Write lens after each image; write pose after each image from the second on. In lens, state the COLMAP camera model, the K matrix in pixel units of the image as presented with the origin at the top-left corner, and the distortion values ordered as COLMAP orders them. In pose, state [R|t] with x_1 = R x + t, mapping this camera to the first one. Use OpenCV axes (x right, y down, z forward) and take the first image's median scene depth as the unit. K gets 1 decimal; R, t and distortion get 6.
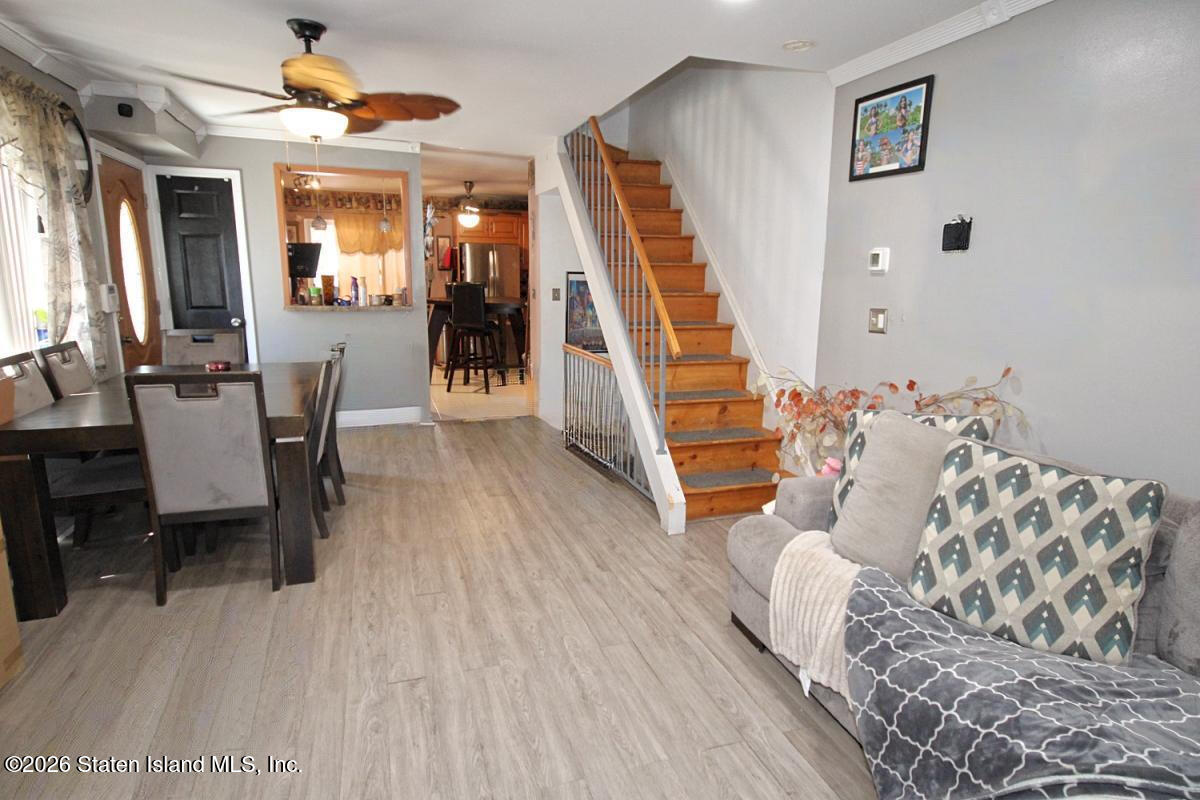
lens RADIAL K [[678.4, 0, 600.0], [0, 678.4, 400.0], [0, 0, 1]] dist [0.012845, 0.001907]
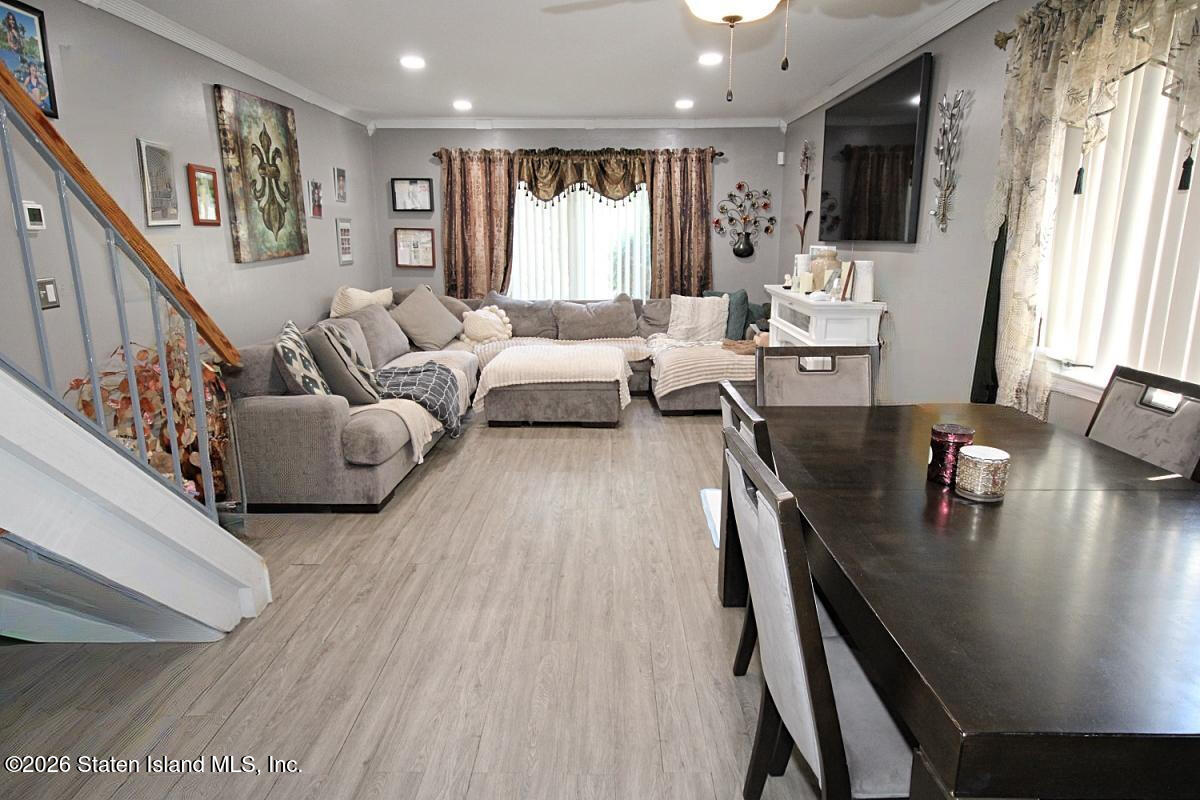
lens RADIAL K [[678.9, 0, 600.0], [0, 678.9, 400.0], [0, 0, 1]] dist [0.014680, 0.000311]
pose [[-0.945471, -0.087177, 0.313824, -0.442854], [0.051133, 0.911840, 0.407350, -0.278675], [-0.321669, 0.401184, -0.857660, 1.430612]]
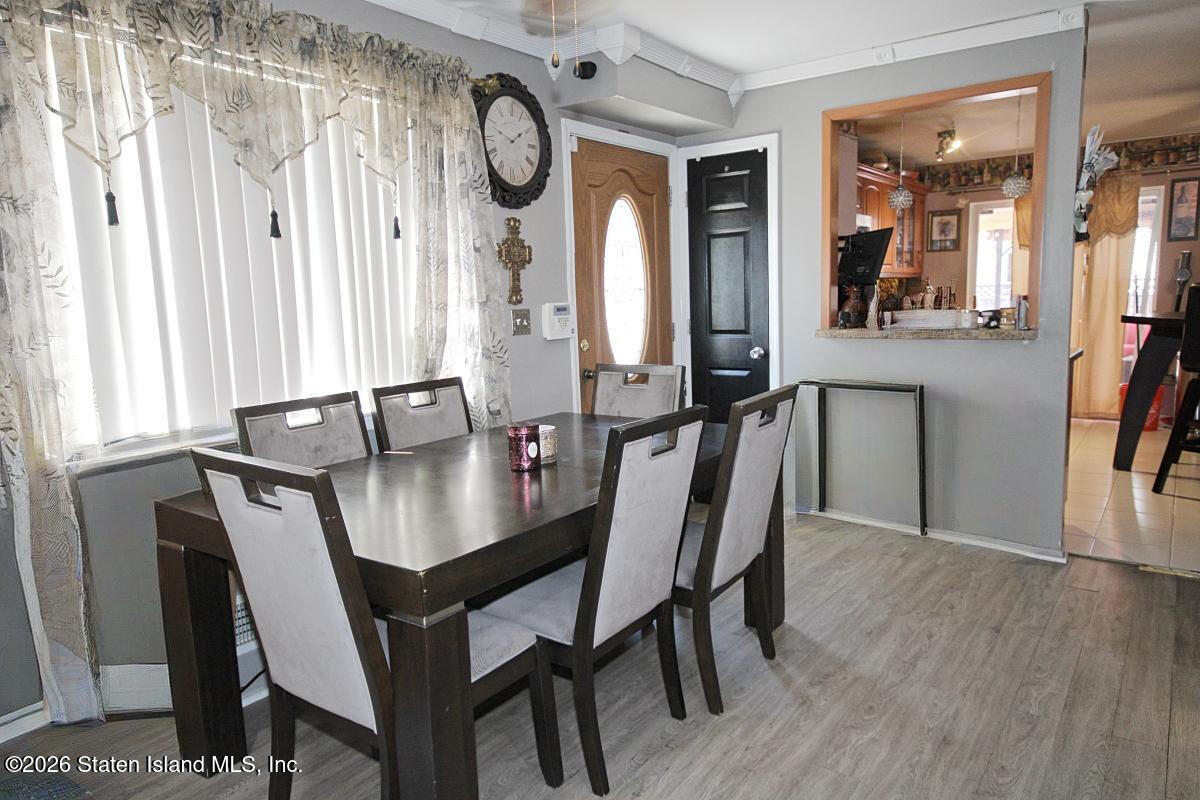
lens RADIAL K [[782.9, 0, 600.0], [0, 782.9, 400.0], [0, 0, 1]] dist [0.022427, 0.000718]
pose [[0.573209, 0.075814, -0.815895, 0.046767], [-0.111115, 0.993705, 0.014272, -0.091554], [0.811841, 0.082477, 0.578024, 0.624048]]
